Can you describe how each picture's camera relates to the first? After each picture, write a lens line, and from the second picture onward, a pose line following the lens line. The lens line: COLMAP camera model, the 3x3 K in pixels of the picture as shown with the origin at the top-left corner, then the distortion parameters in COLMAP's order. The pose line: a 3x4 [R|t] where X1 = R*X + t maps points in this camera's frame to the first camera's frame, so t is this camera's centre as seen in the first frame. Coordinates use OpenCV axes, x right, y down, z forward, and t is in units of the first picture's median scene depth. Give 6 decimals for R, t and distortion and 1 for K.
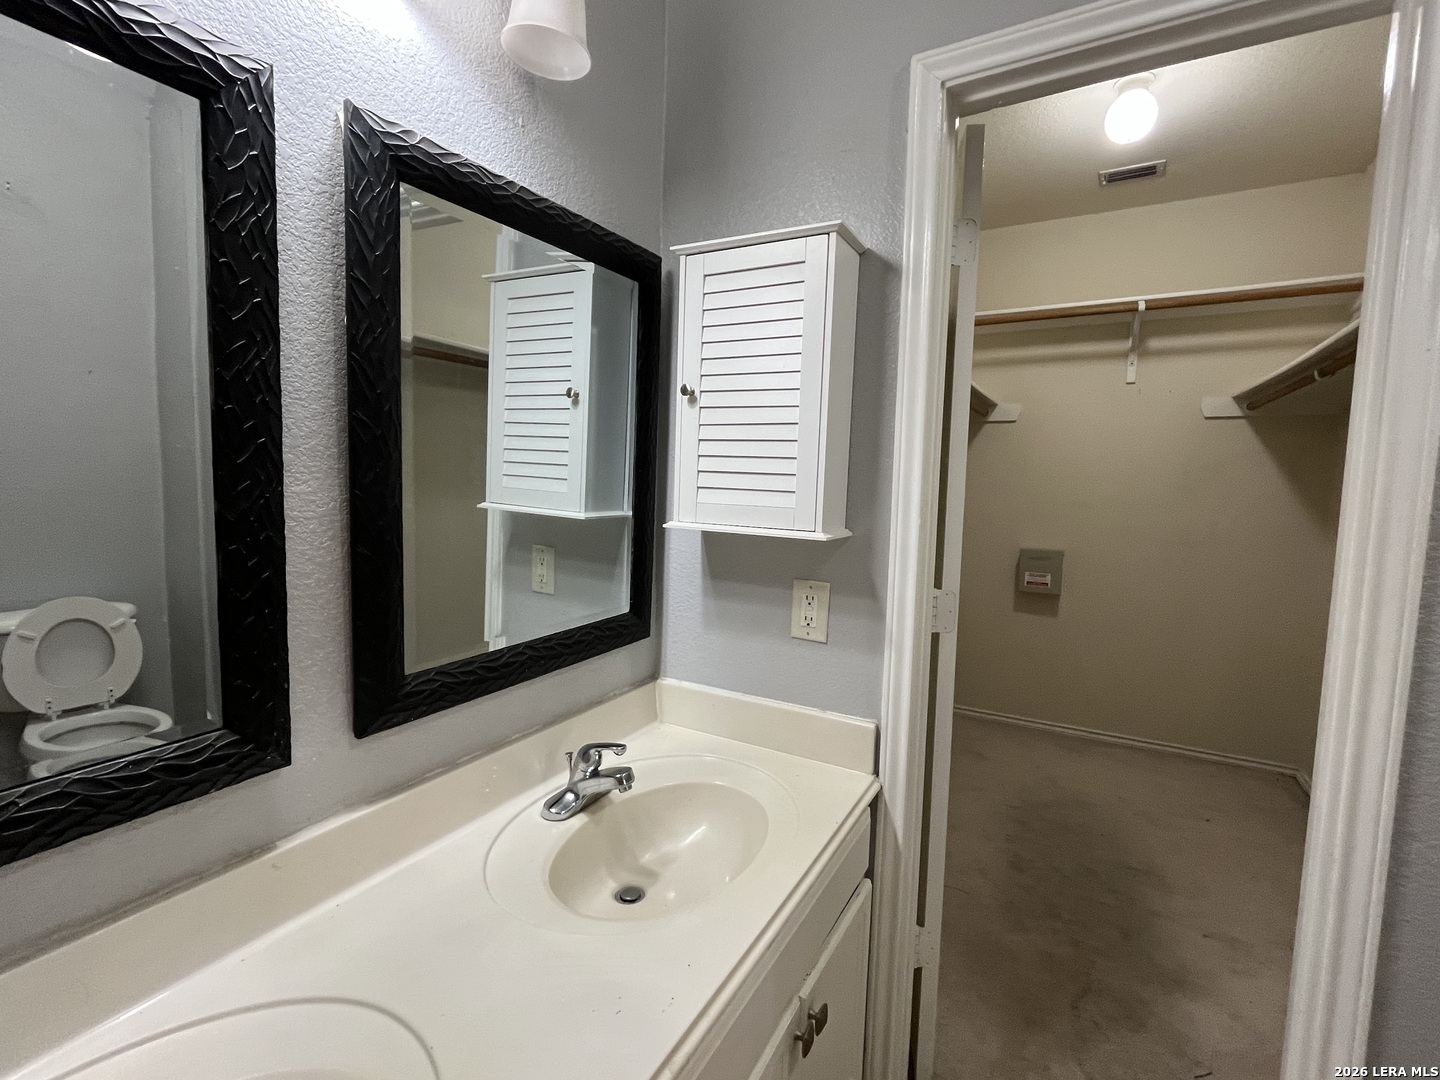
lens RADIAL K [[656.1, 0, 719.8], [0, 656.1, 535.2], [0, 0, 1]] dist [0.001476, -0.001339]
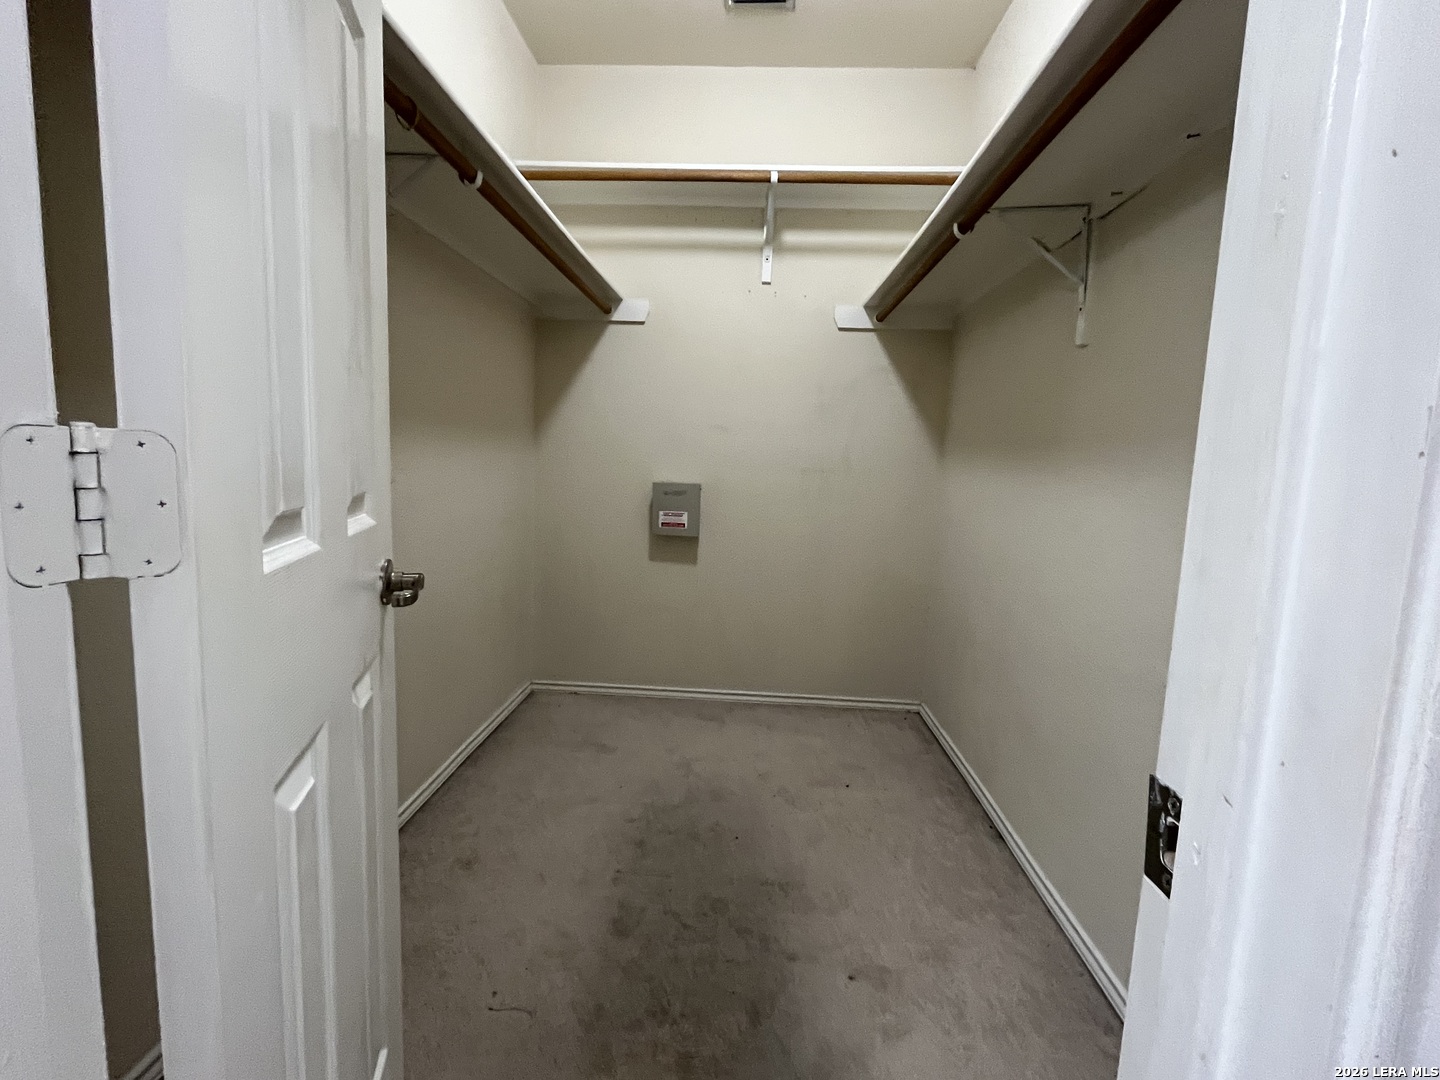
lens RADIAL K [[656.1, 0, 711.8], [0, 656.1, 539.7], [0, 0, 1]] dist [0.001476, -0.001339]
pose [[0.899949, -0.044397, 0.433729, 0.383646], [0.021543, 0.998115, 0.057467, 0.104354], [-0.435462, -0.042374, 0.899209, 0.541094]]
